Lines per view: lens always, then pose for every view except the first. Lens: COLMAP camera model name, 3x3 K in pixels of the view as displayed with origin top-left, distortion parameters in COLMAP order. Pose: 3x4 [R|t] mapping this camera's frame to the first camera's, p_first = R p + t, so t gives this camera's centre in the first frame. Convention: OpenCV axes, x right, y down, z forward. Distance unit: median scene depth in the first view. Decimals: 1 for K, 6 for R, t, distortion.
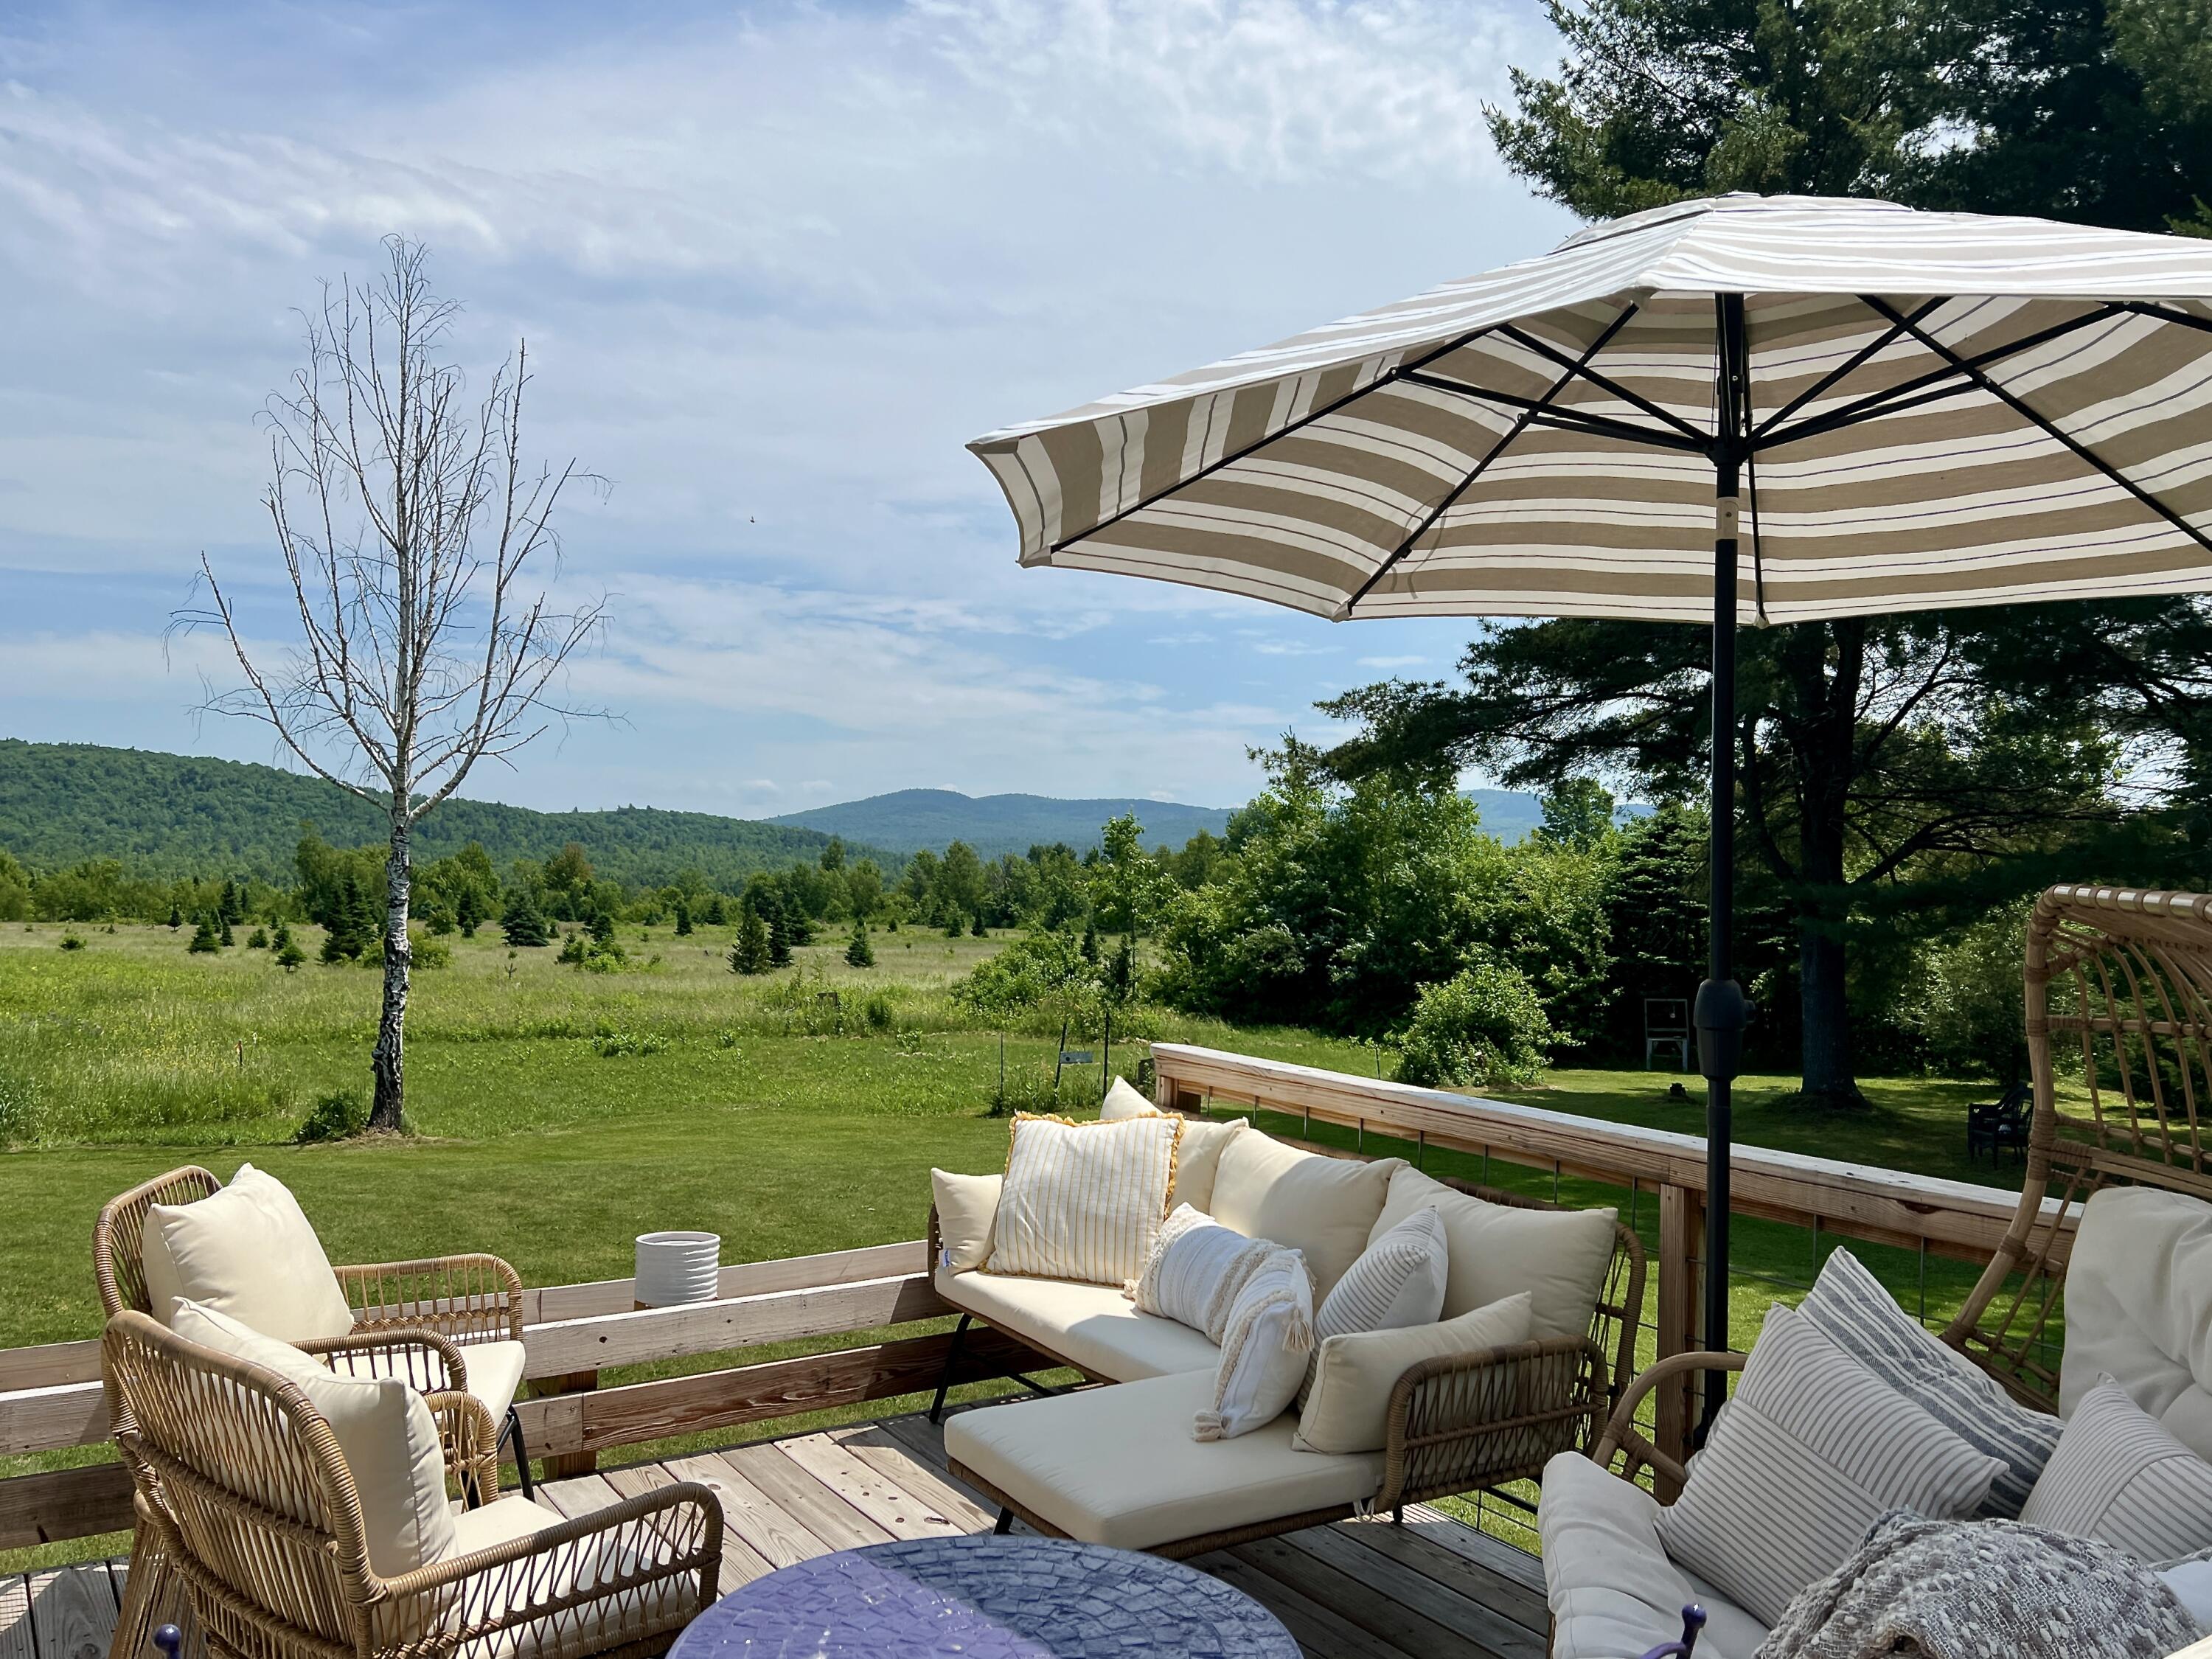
lens RADIAL K [[1668.1, 0, 897.7], [0, 1668.1, 842.4], [0, 0, 1]] dist [0.060816, -0.065805]
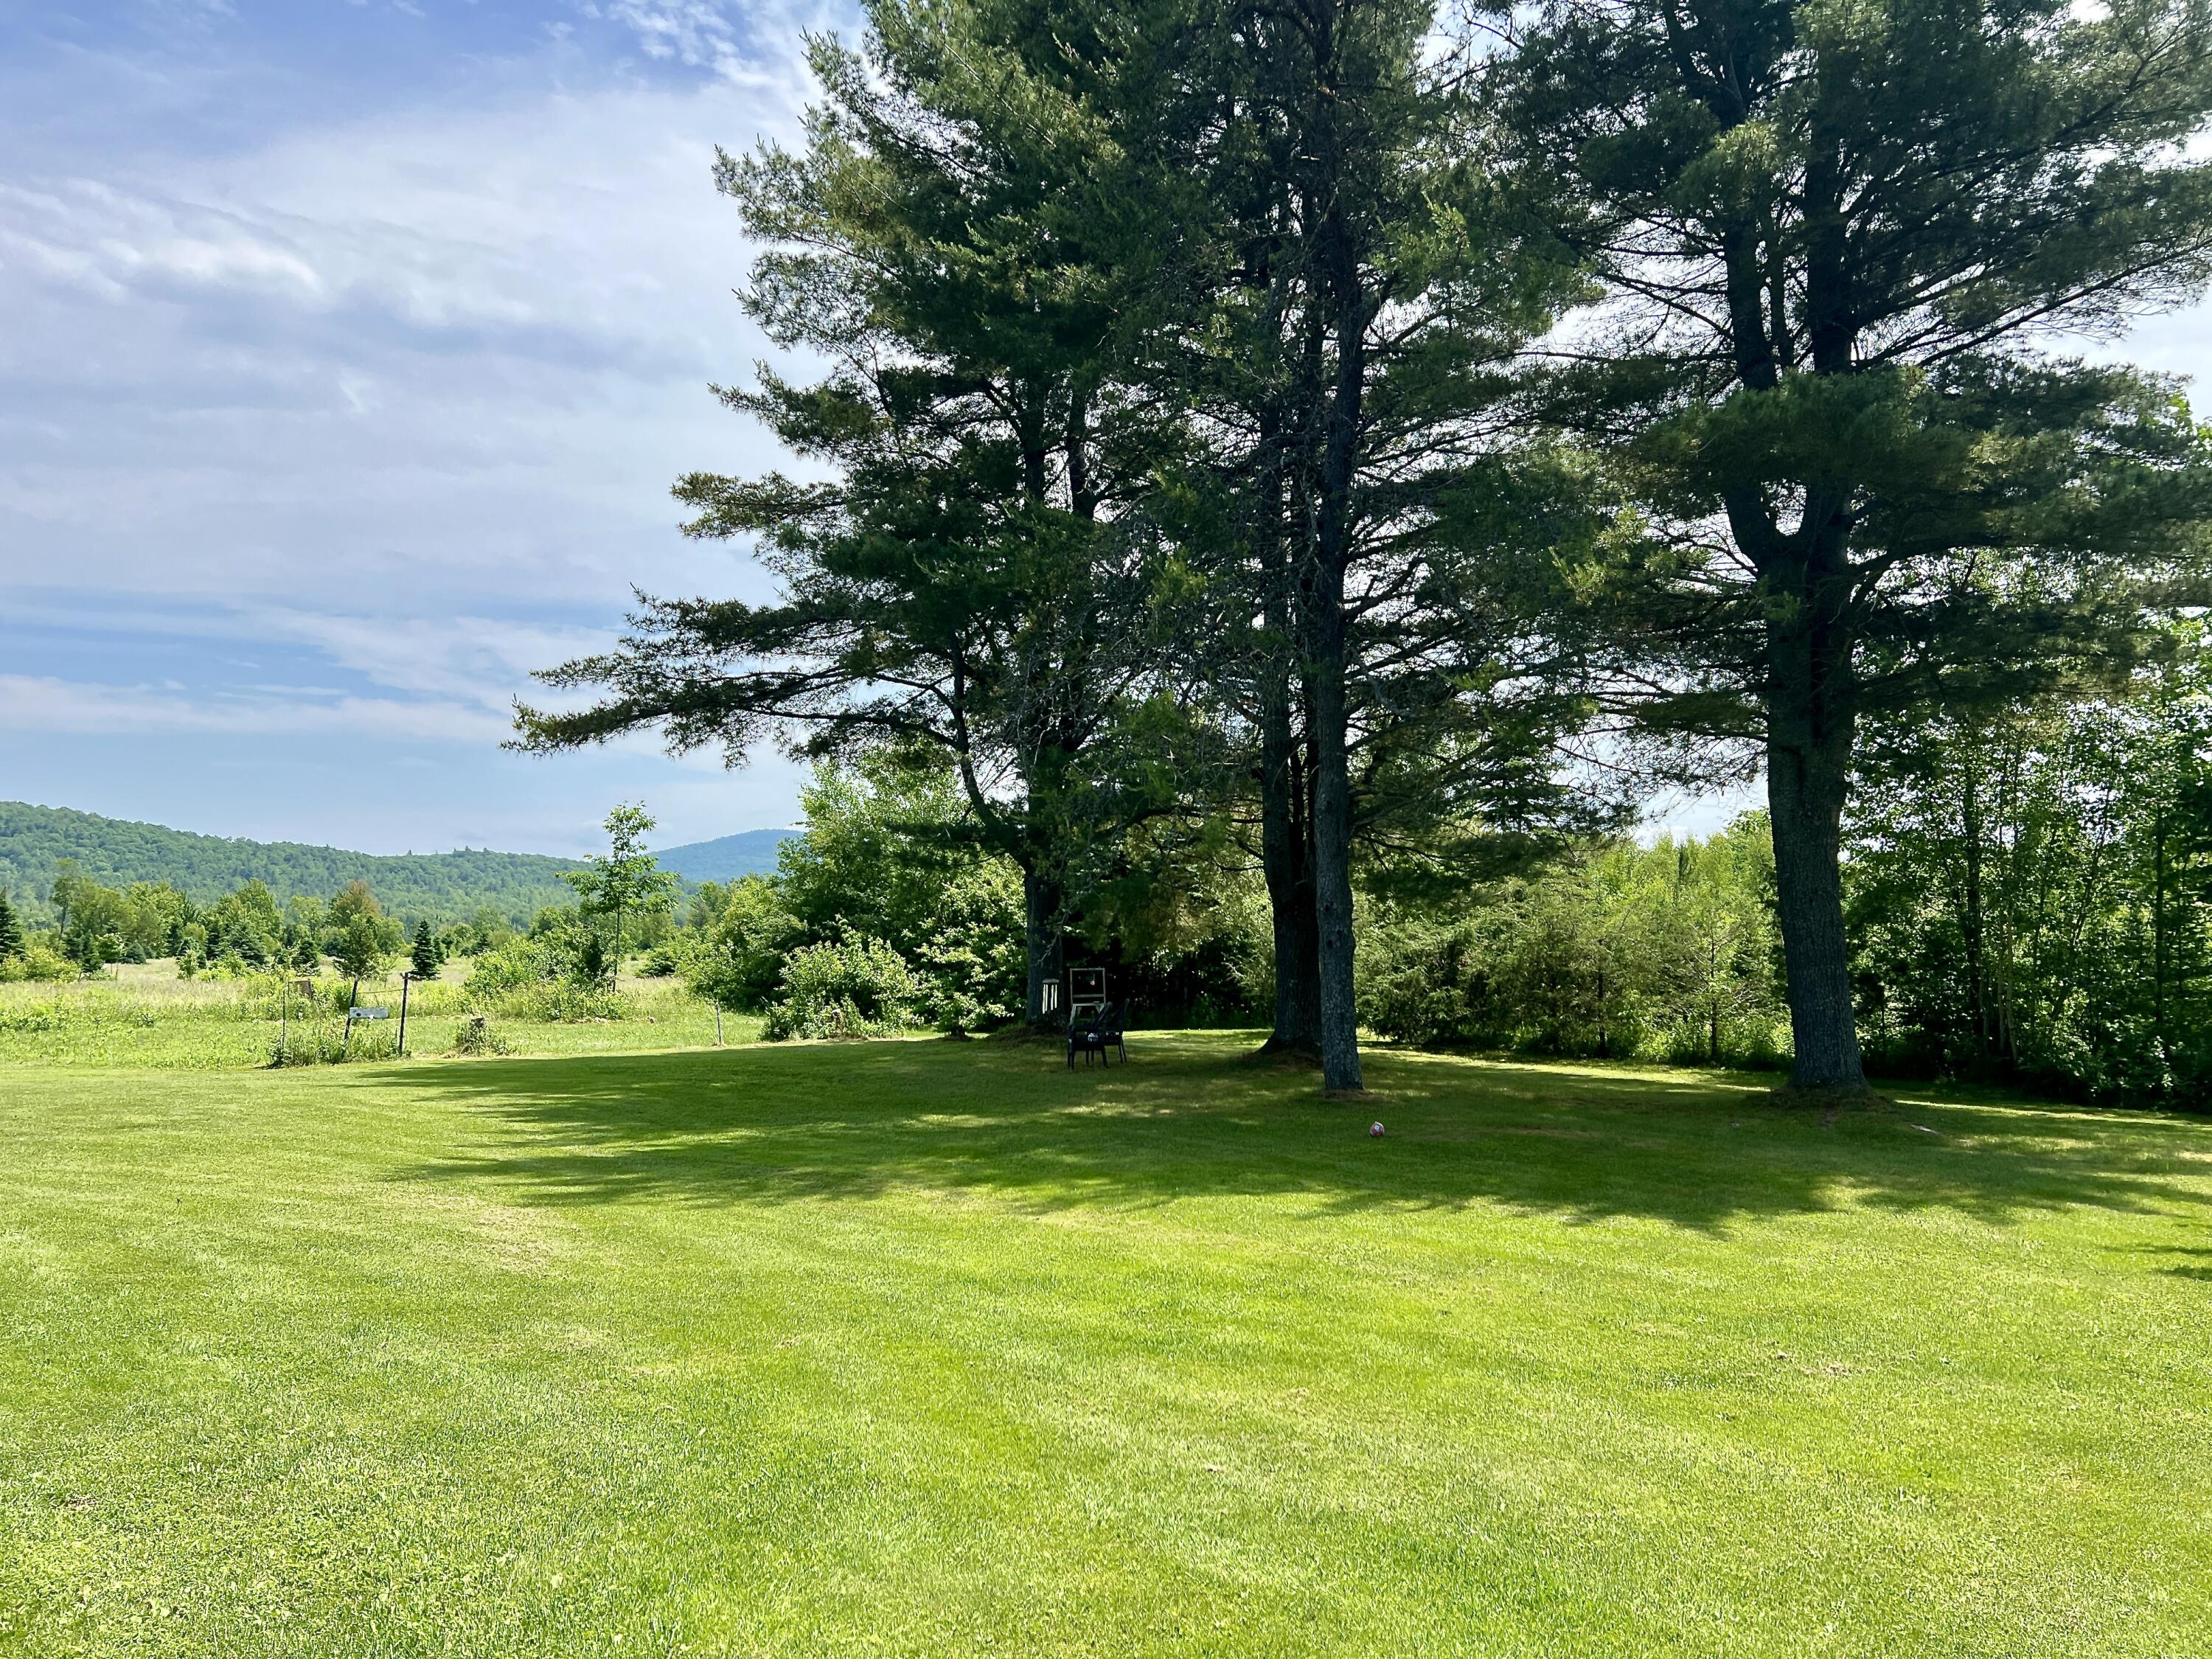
lens RADIAL K [[1668.1, 0, 1119.1], [0, 1668.1, 847.0], [0, 0, 1]] dist [0.060816, -0.065805]
pose [[0.995956, -0.009786, 0.089313, 0.142808], [0.013118, 0.999237, -0.036800, 0.020055], [-0.088884, 0.037823, 0.995324, -0.035426]]
